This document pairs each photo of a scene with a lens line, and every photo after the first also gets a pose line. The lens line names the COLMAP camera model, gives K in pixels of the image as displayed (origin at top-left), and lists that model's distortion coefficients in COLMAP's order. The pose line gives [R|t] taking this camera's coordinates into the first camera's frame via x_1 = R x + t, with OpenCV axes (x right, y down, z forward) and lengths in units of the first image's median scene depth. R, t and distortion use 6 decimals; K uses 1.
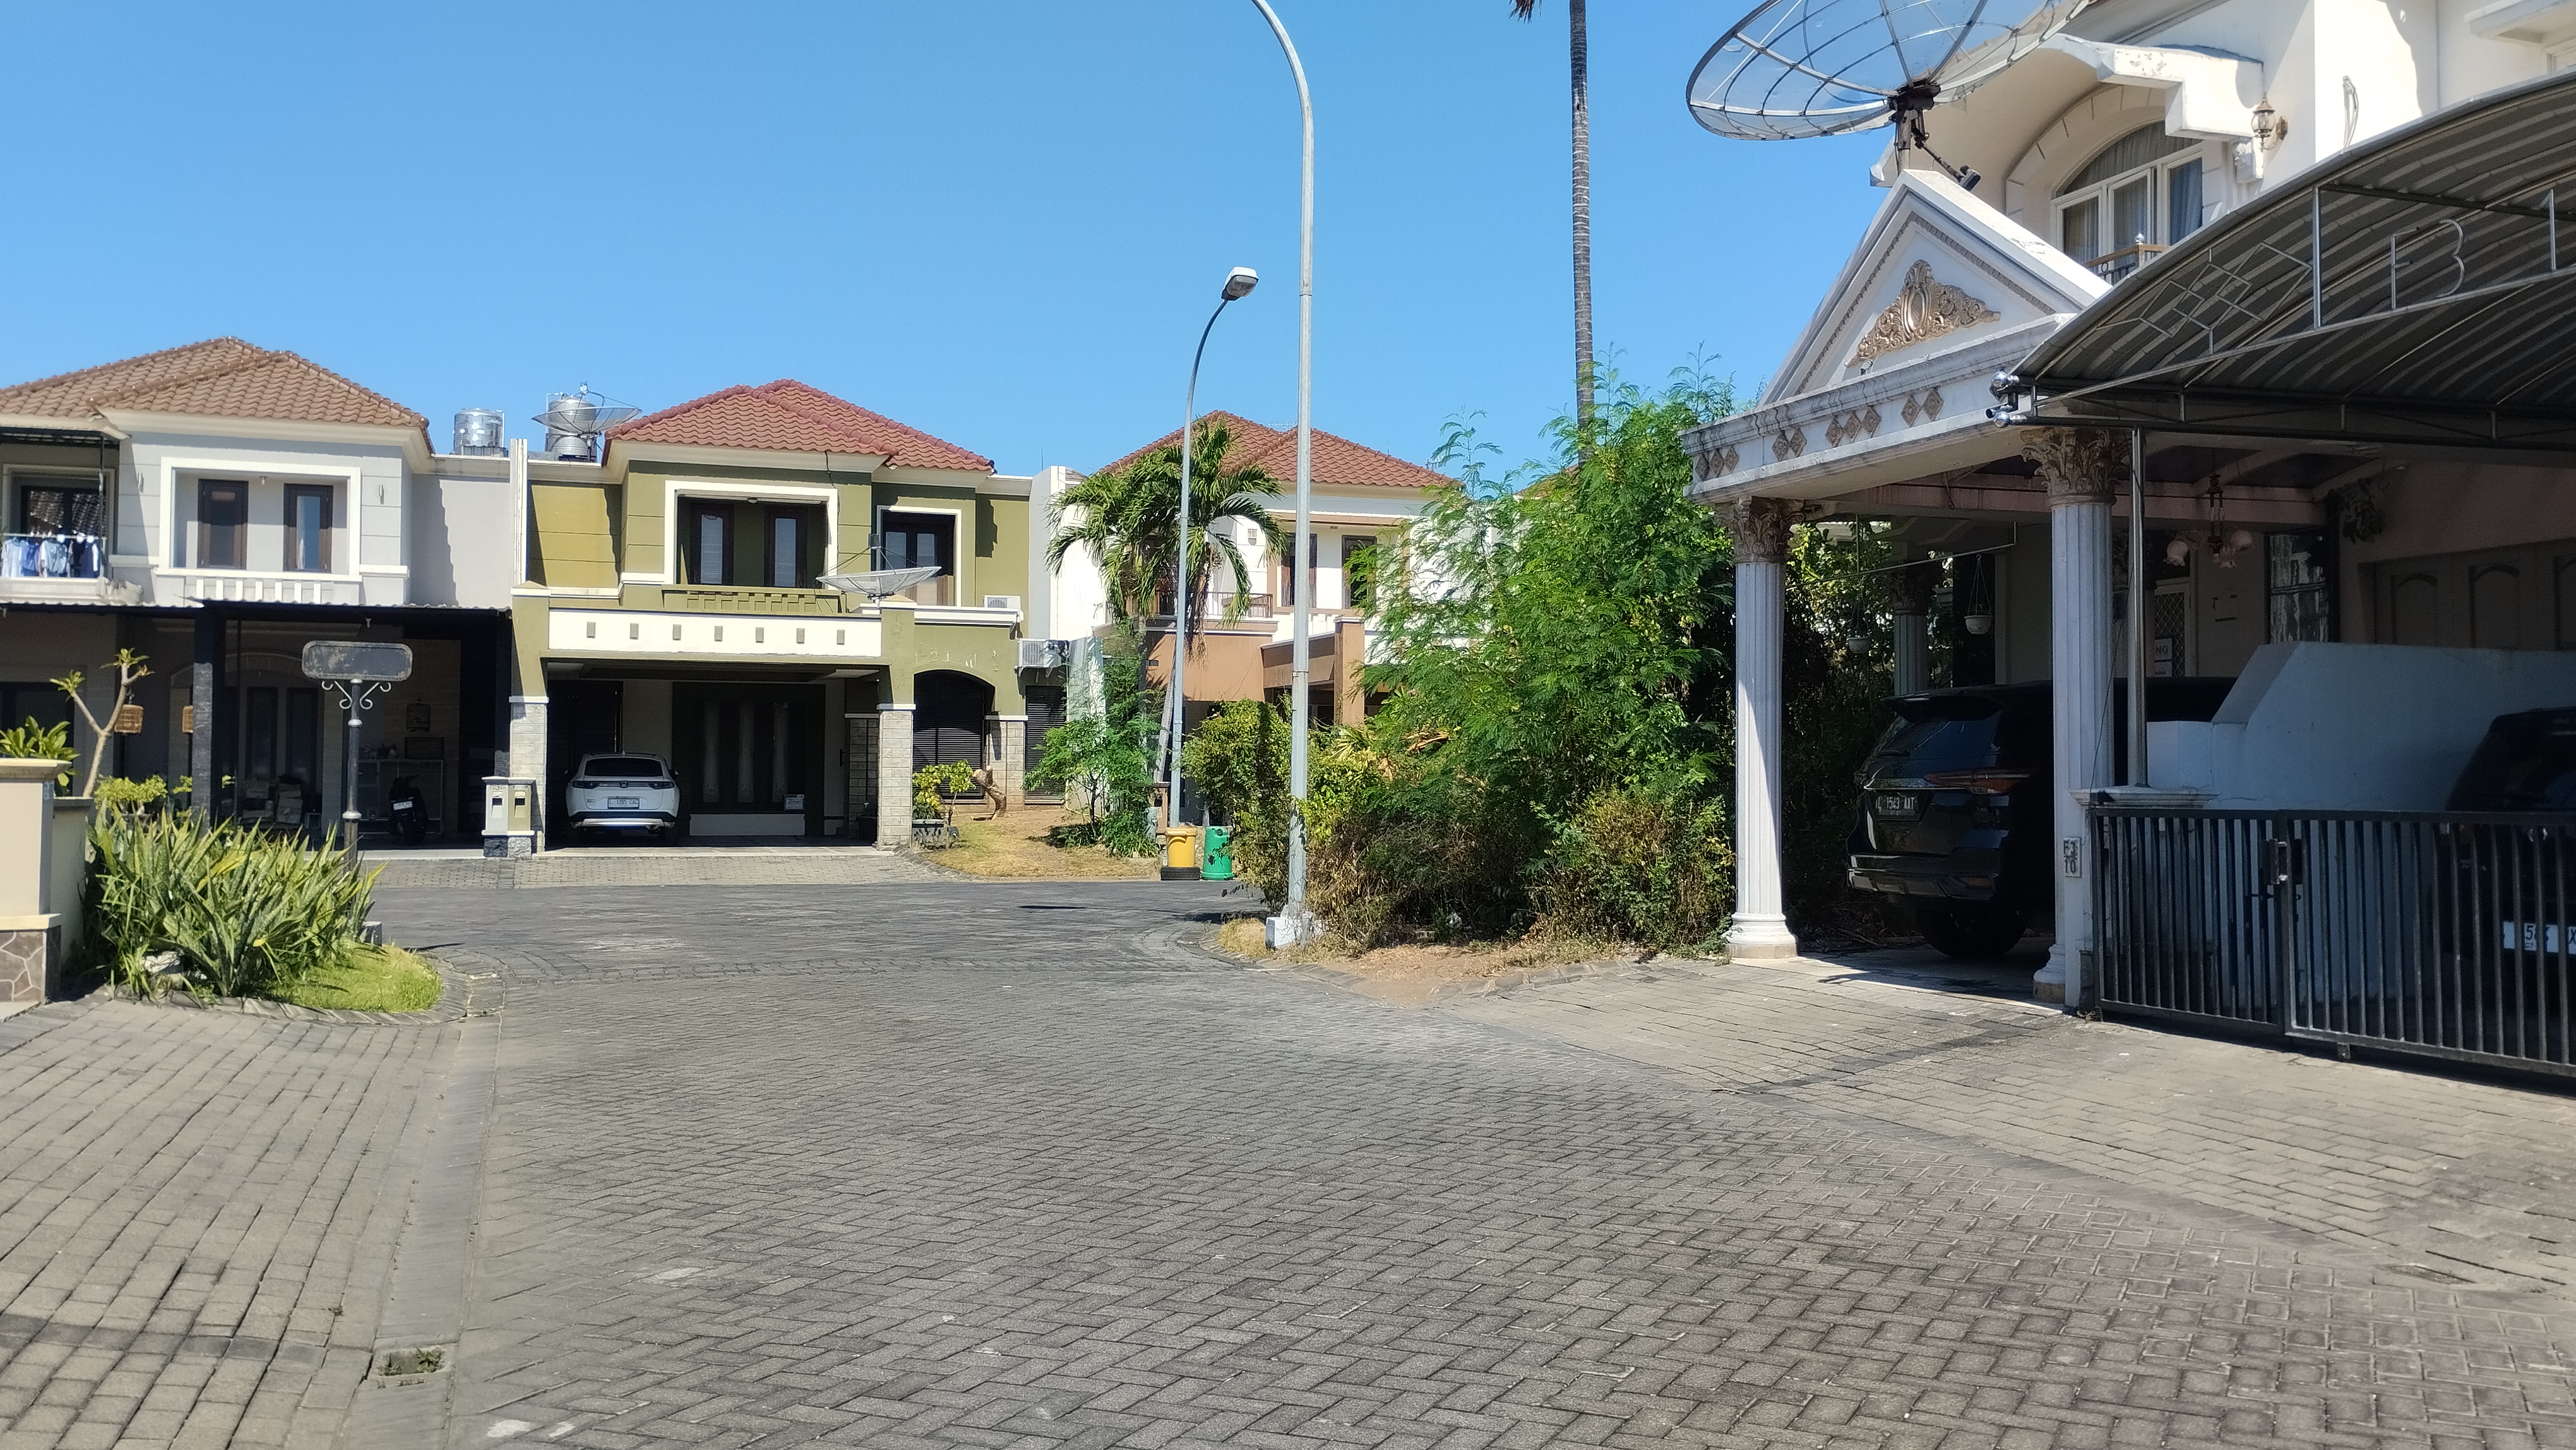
lens RADIAL K [[2144.2, 0, 1288.0], [0, 2144.2, 725.0], [0, 0, 1]] dist [0.036727, -0.015105]
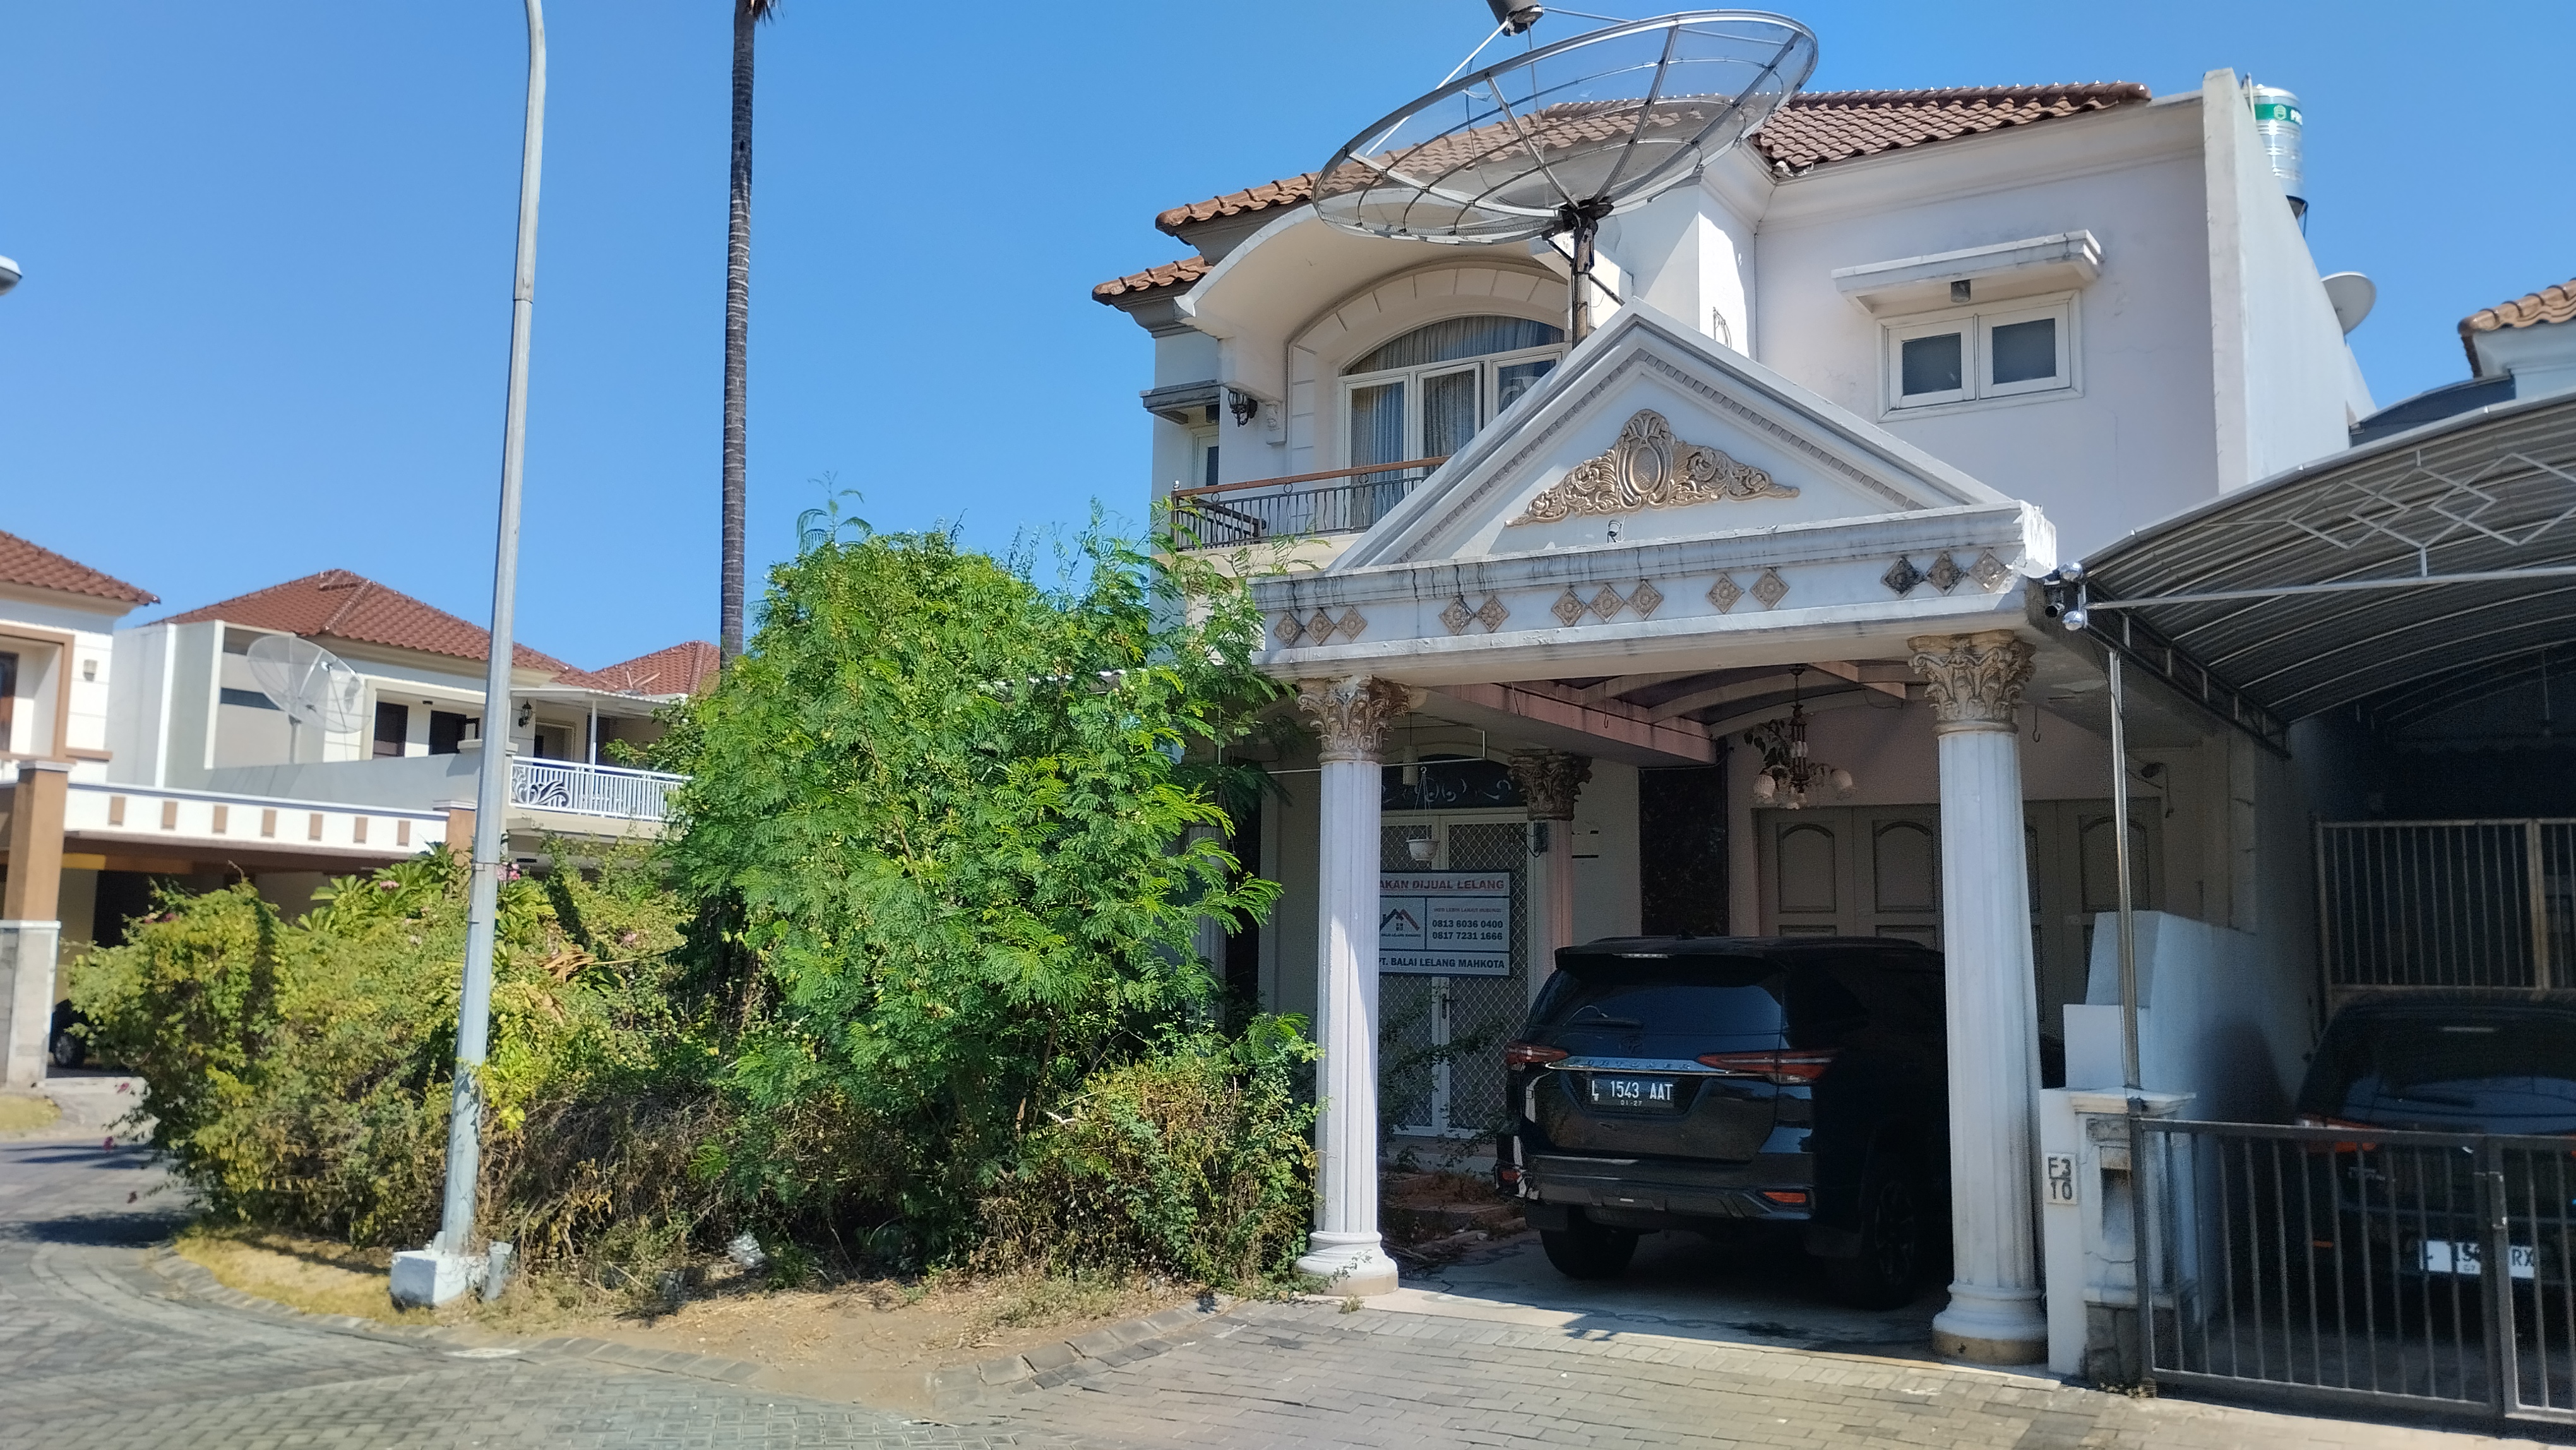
lens RADIAL K [[2144.2, 0, 1288.0], [0, 2144.2, 725.0], [0, 0, 1]] dist [0.036727, -0.015105]
pose [[0.770313, 0.085987, 0.631841, -0.296021], [-0.031820, 0.994815, -0.096591, -0.015173], [-0.636871, 0.054300, 0.769056, 0.451902]]
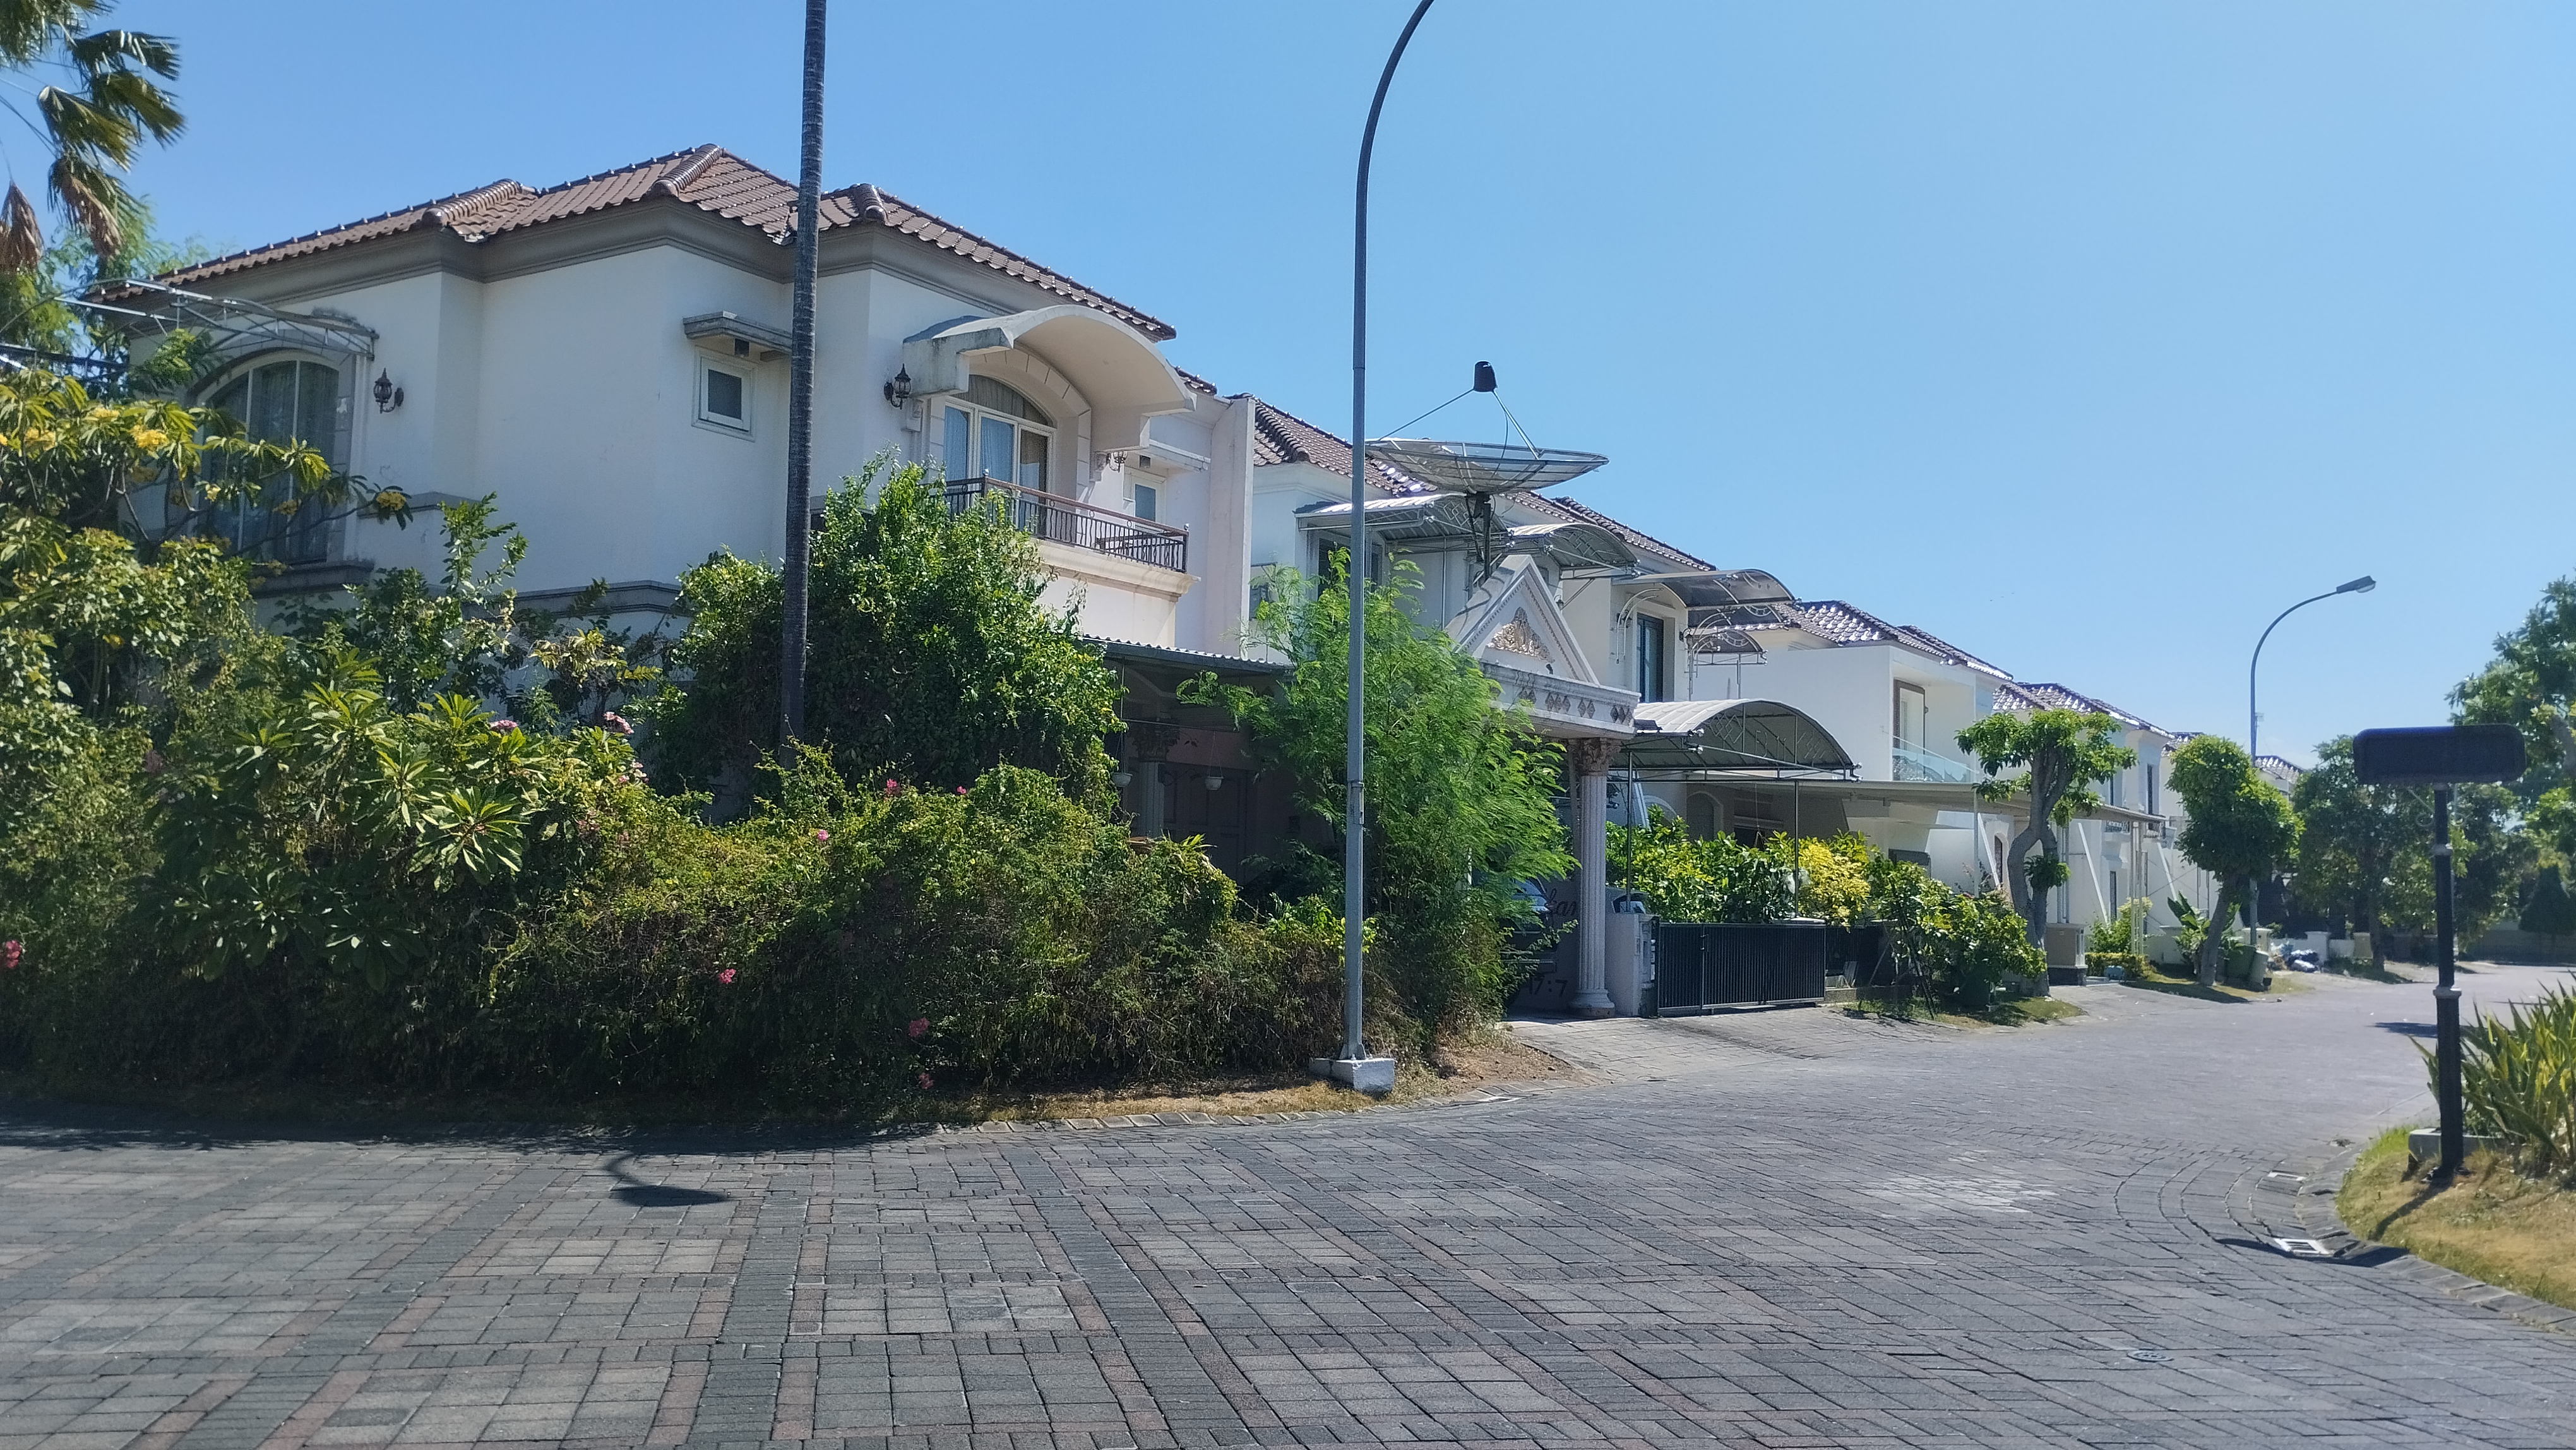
lens RADIAL K [[2144.2, 0, 1288.0], [0, 2144.2, 725.0], [0, 0, 1]] dist [0.036727, -0.015105]
pose [[-0.604766, 0.050893, 0.794775, -0.915869], [-0.048199, 0.993788, -0.100313, 0.057892], [-0.794943, -0.098973, -0.598556, 2.075029]]
